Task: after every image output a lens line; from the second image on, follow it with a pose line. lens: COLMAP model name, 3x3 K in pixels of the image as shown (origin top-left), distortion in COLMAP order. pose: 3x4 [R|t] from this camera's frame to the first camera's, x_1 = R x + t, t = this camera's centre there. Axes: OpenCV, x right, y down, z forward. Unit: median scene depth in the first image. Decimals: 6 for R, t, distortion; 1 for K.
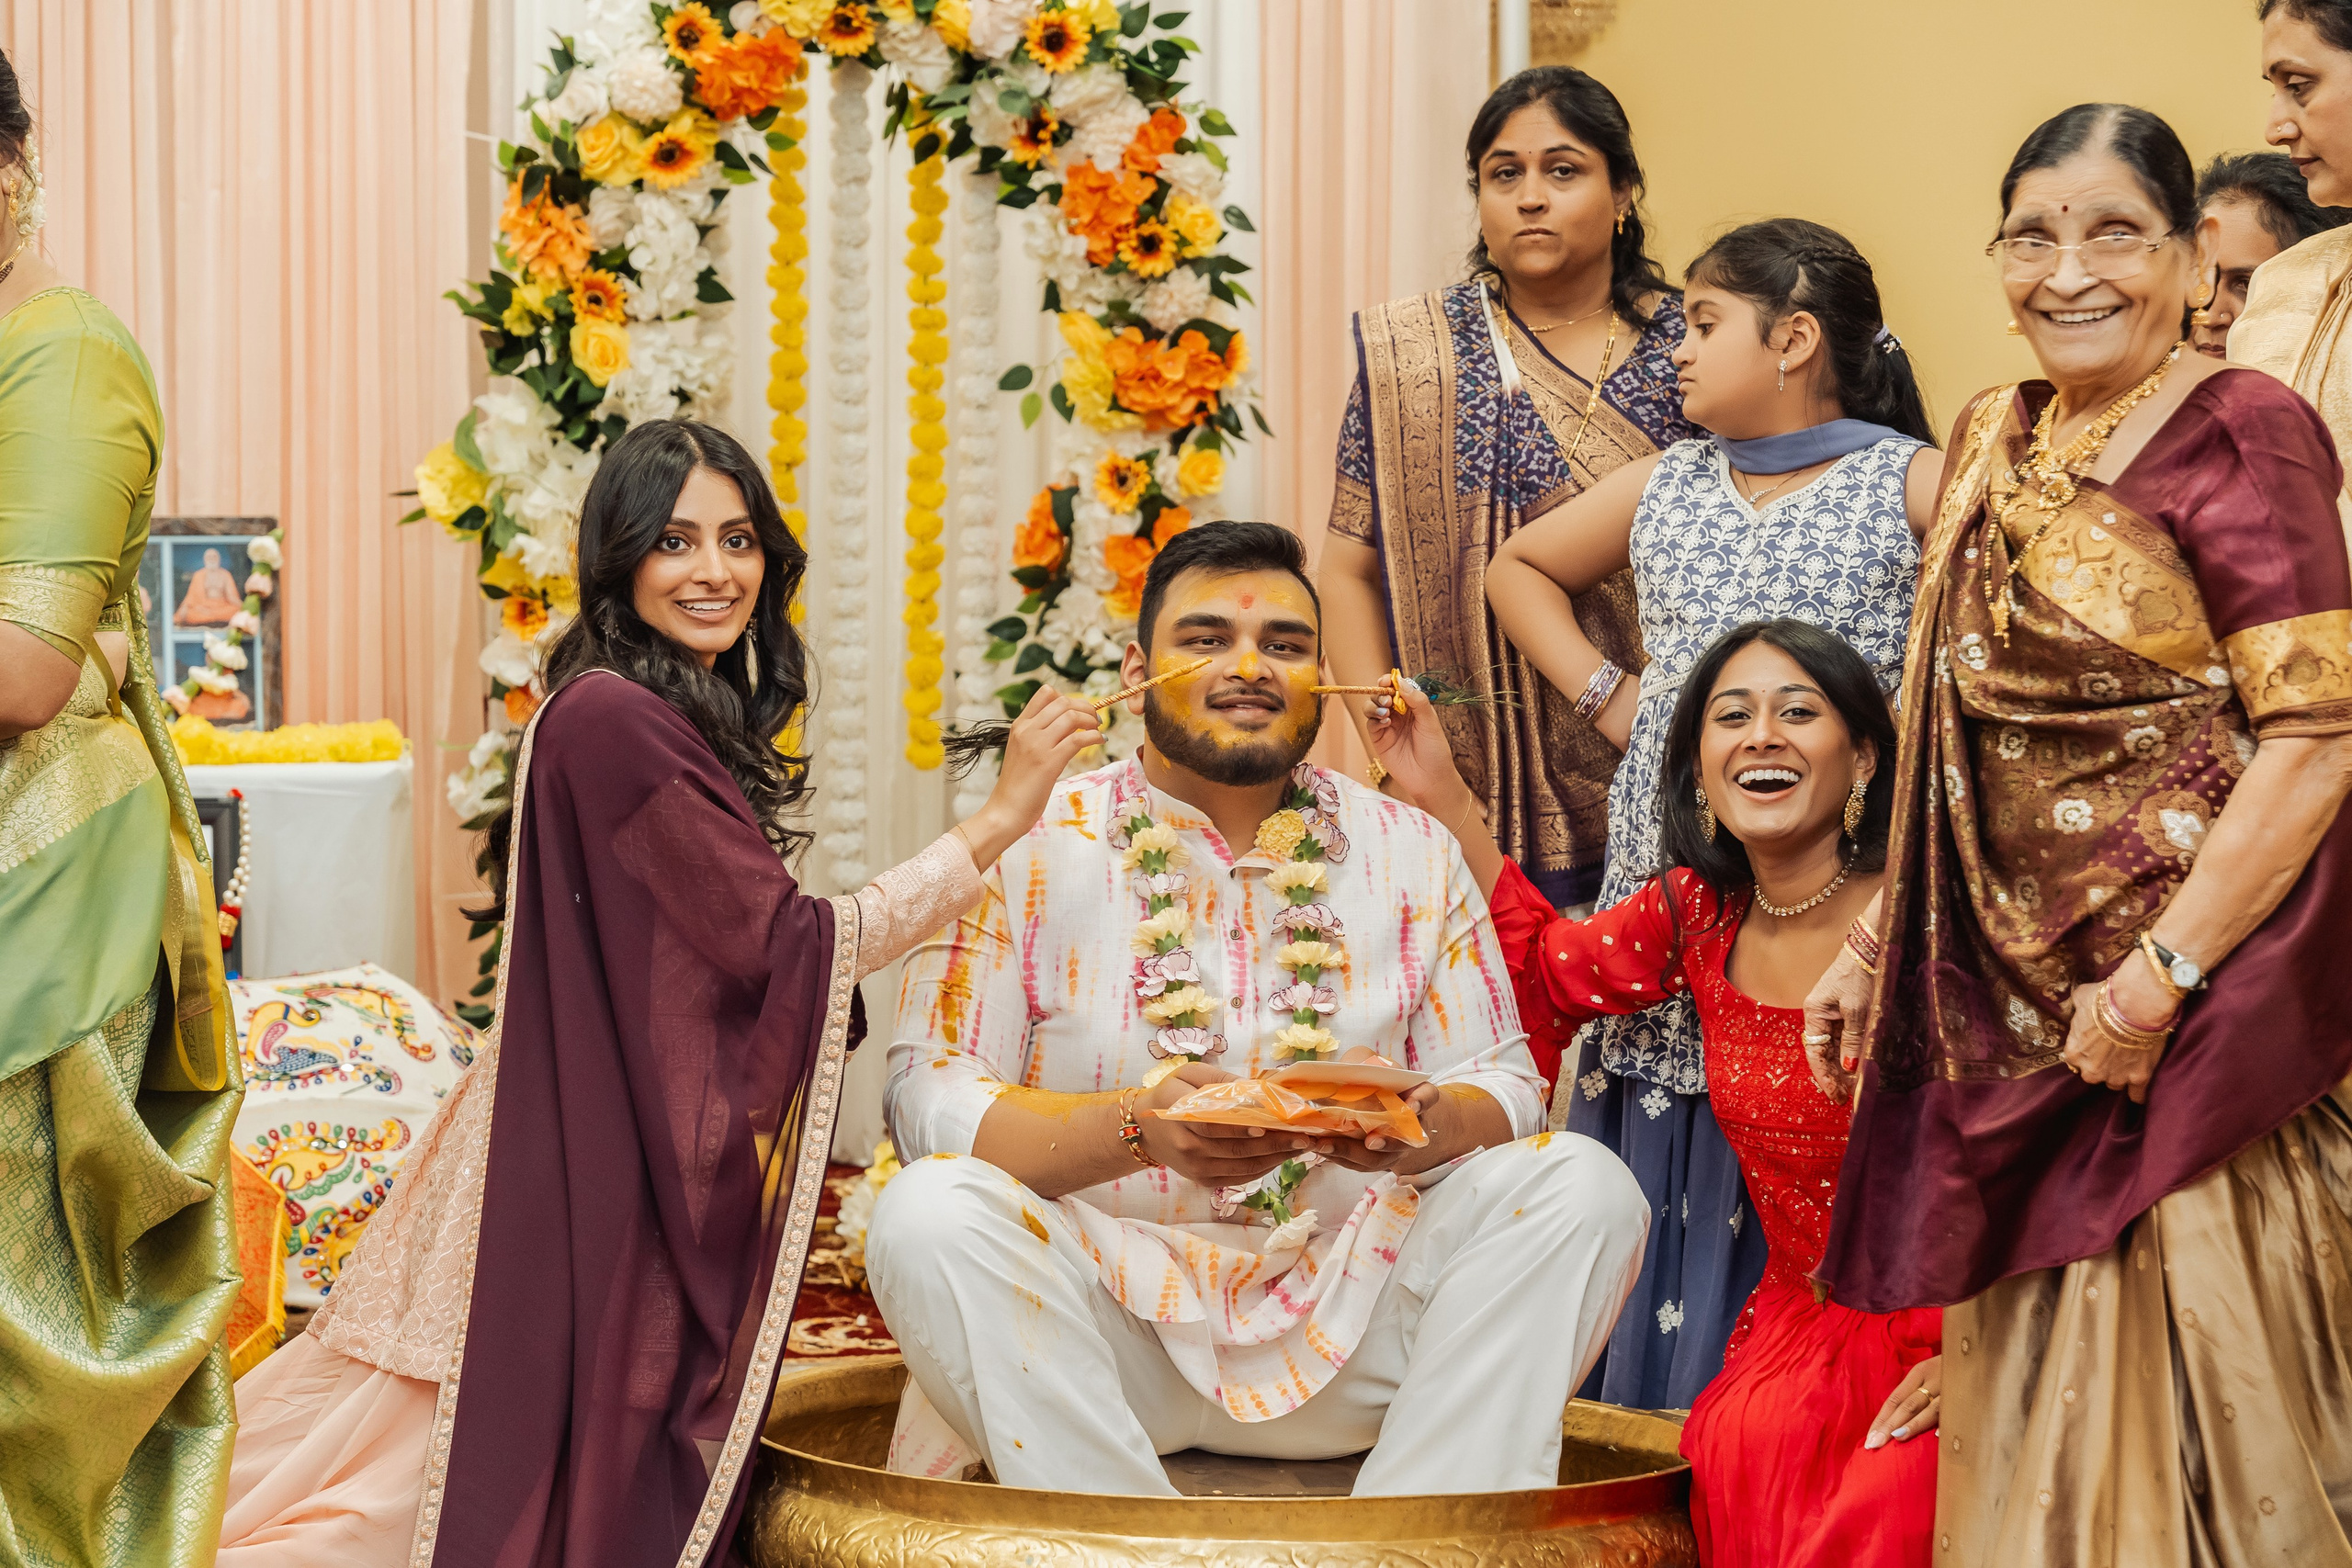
lens RADIAL K [[4549.3, 0, 1213.1], [0, 4549.3, 789.6], [0, 0, 1]] dist [0.011843, 0.000000]
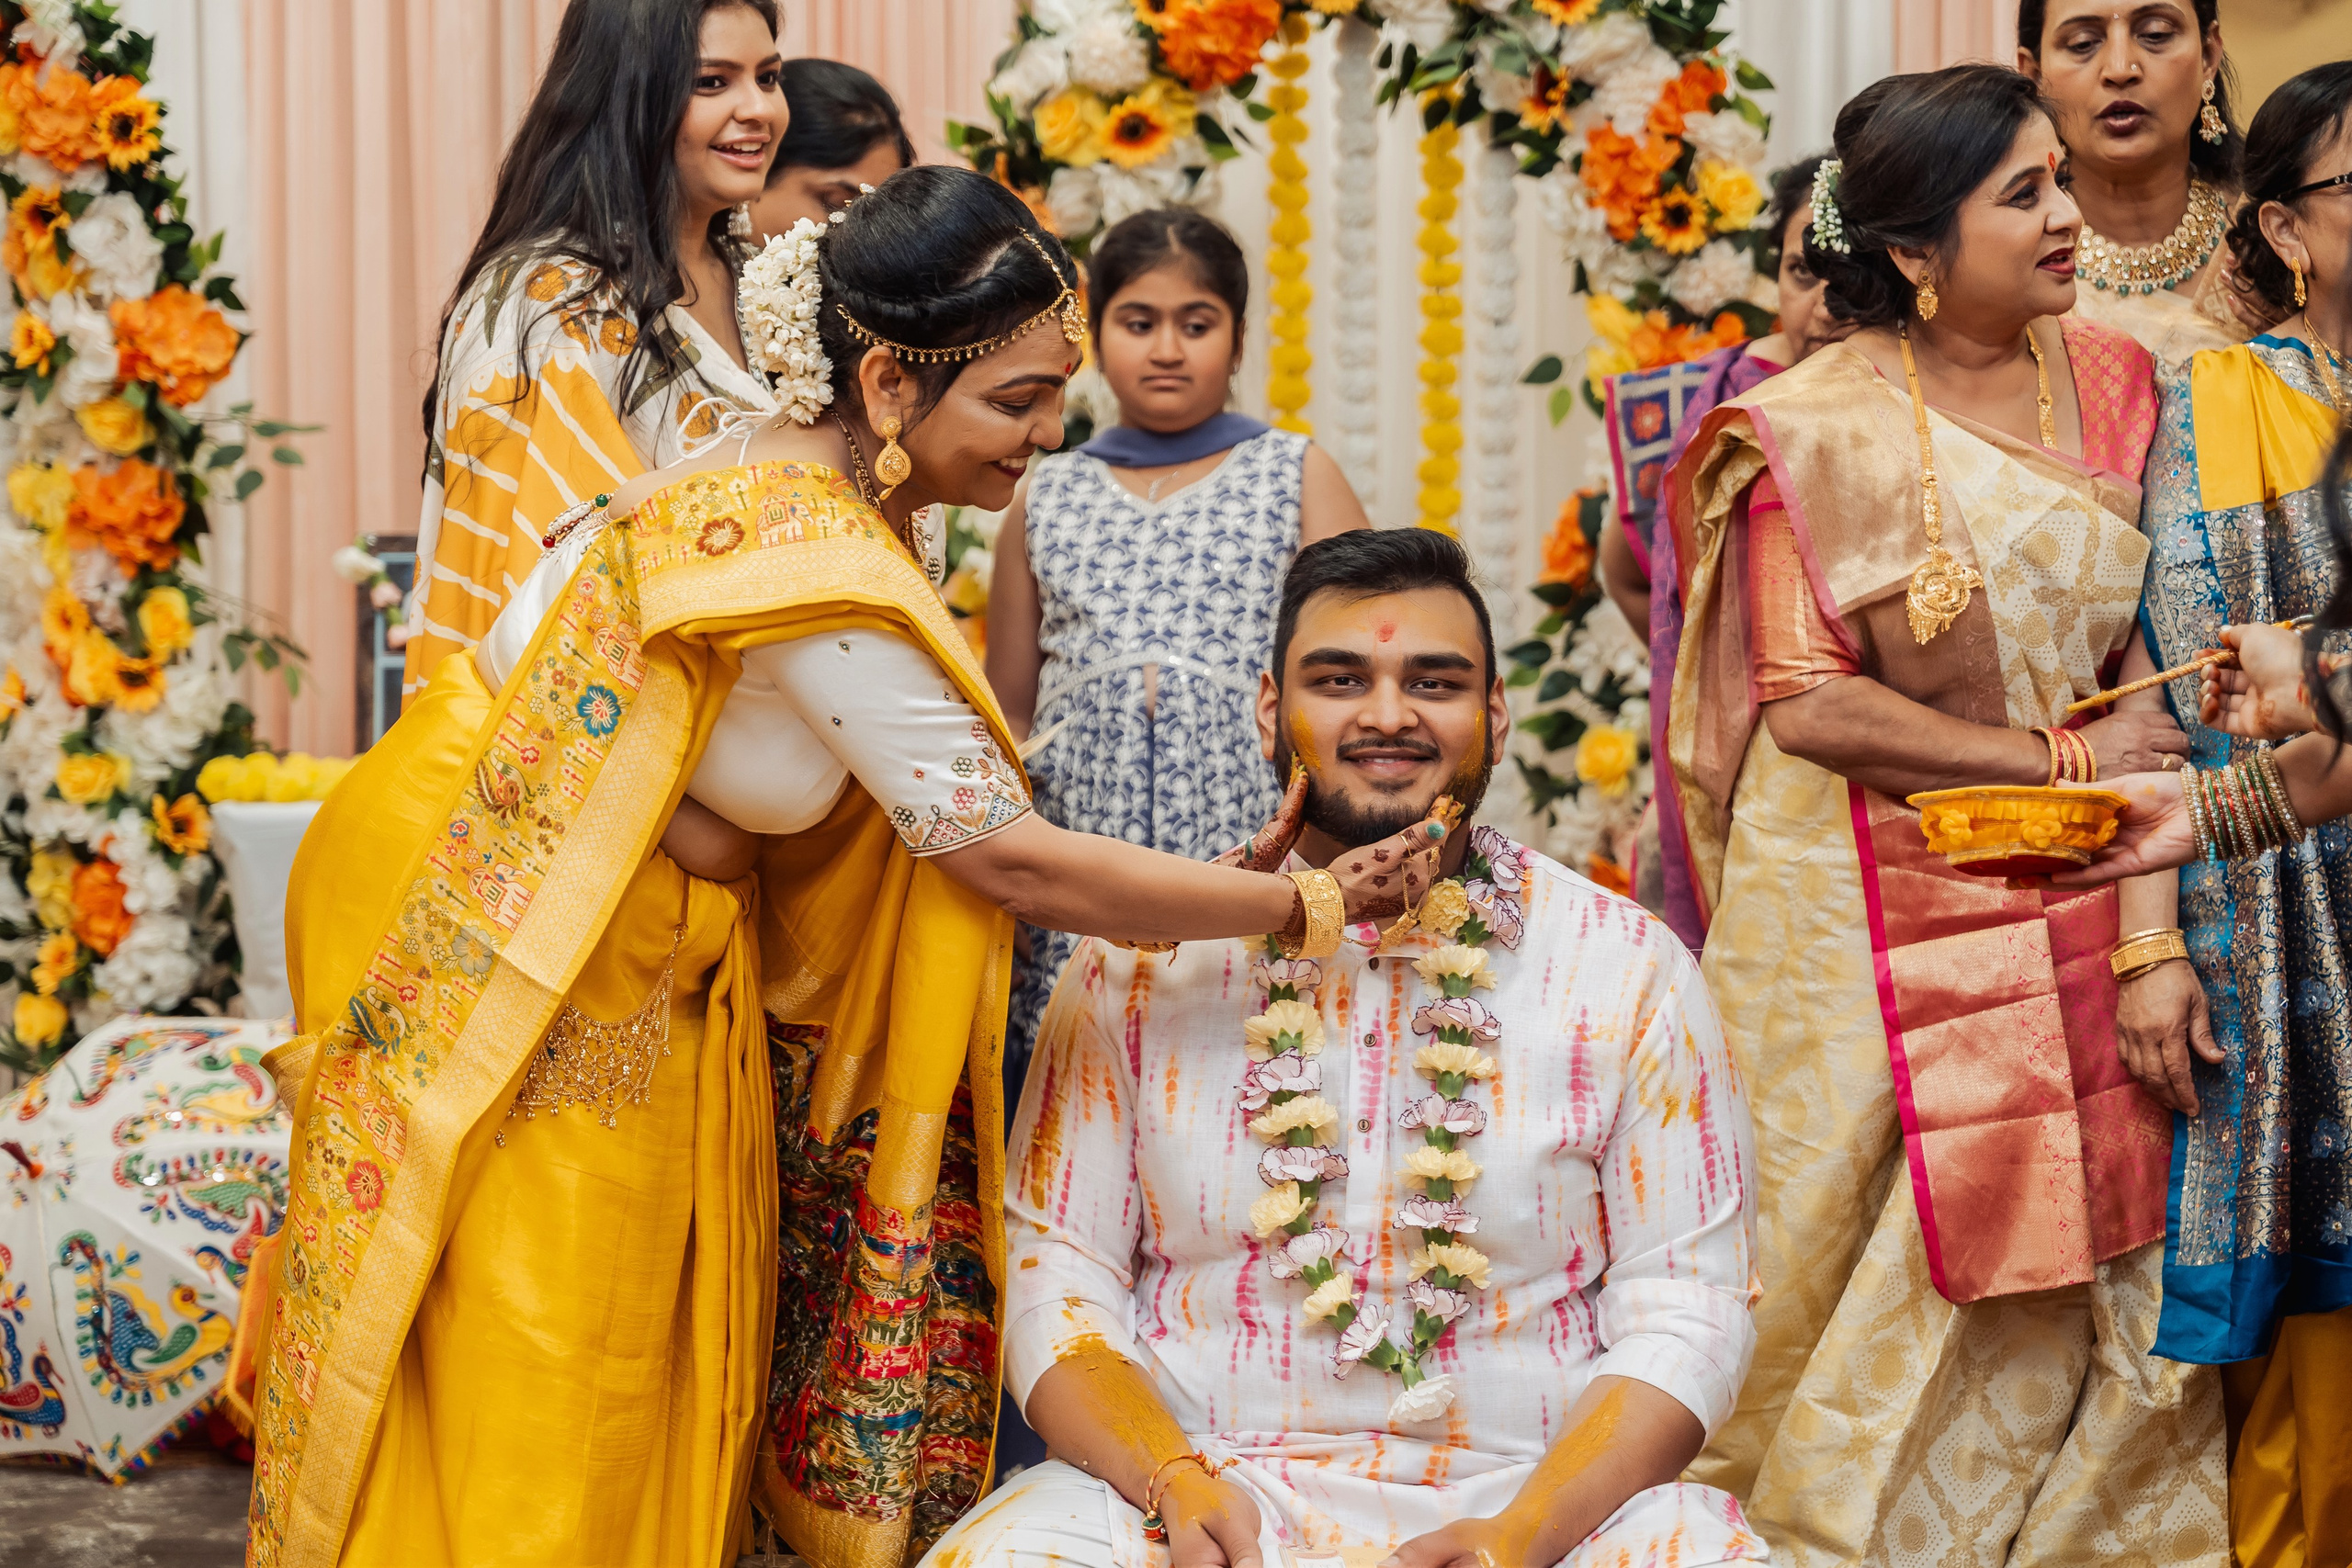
lens RADIAL K [[4513.8, 0, 1173.9], [0, 4513.8, 732.4], [0, 0, 1]] dist [0.038696, 0.000000]
pose [[0.963943, 0.006776, -0.266022, 0.126399], [-0.010160, 0.999884, -0.011345, -0.009007], [0.265915, 0.013639, 0.963900, 0.133076]]
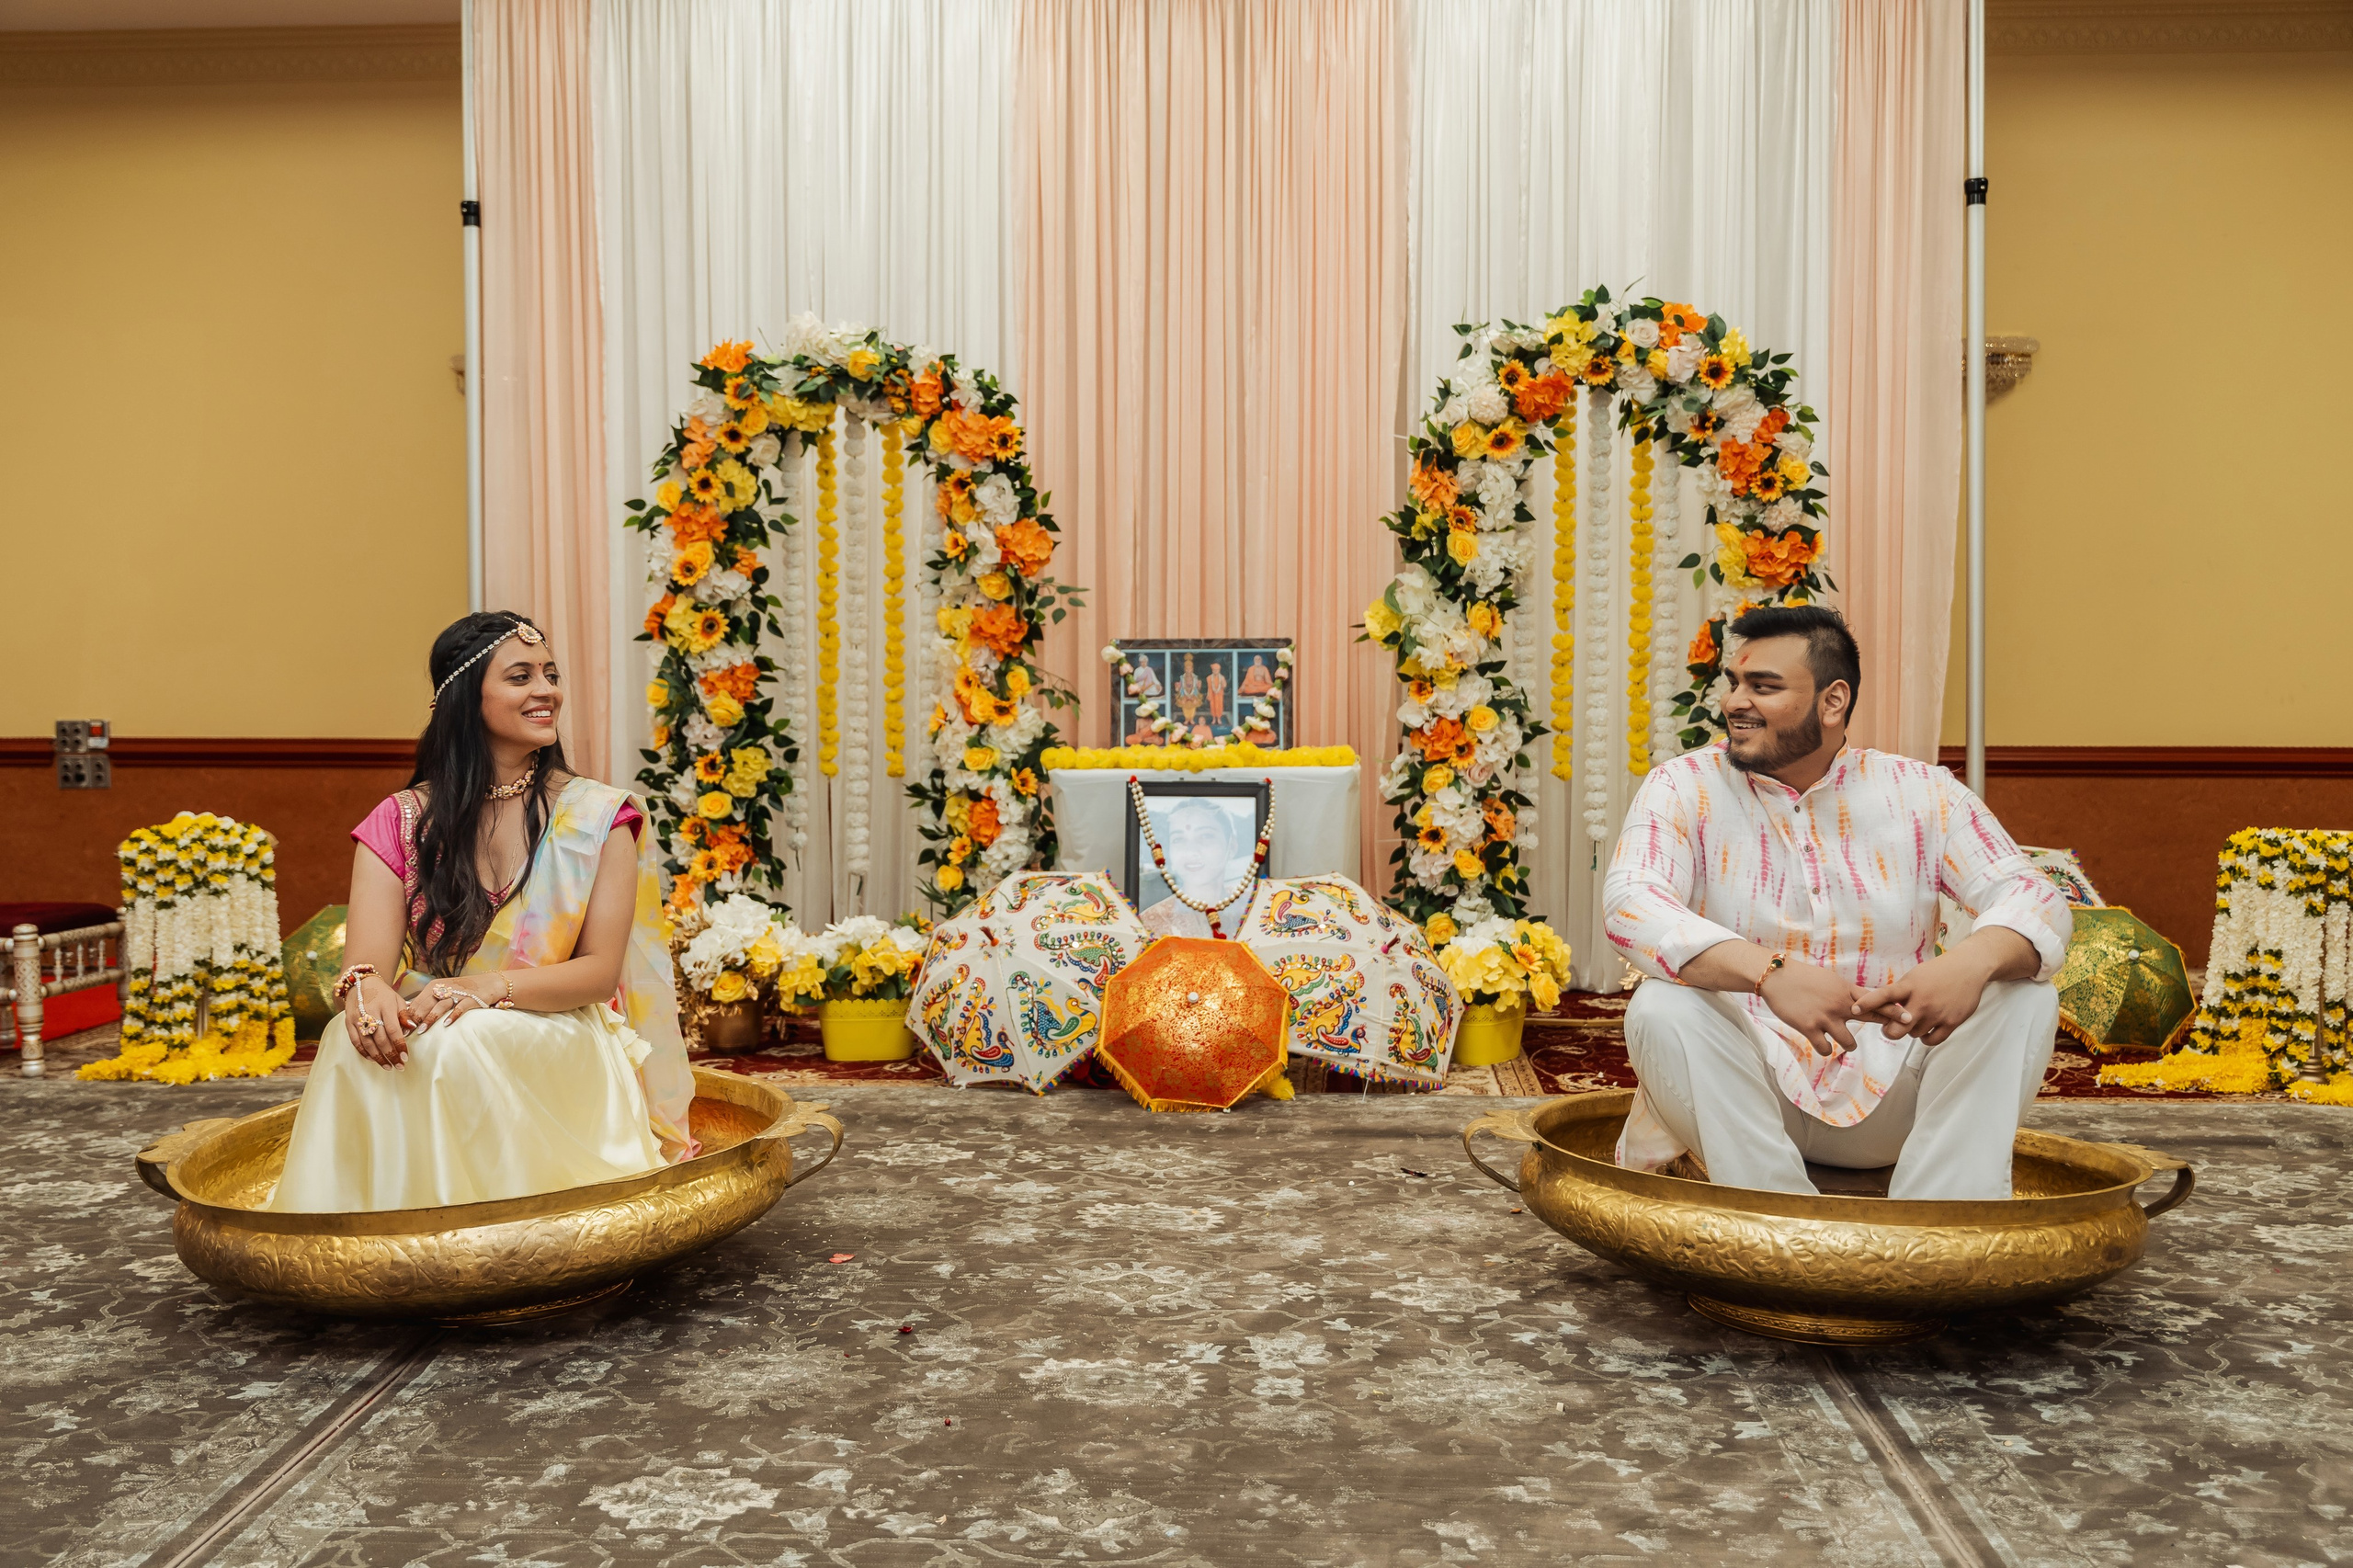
lens RADIAL K [[2146.4, 0, 1164.4], [0, 2146.4, 784.9], [0, 0, 1]] dist [-0.007659, 0.000000]
pose [[0.962181, 0.007891, -0.272296, -0.011908], [-0.012628, 0.999798, -0.015647, 0.015806], [0.272117, 0.018493, 0.962086, 0.121416]]
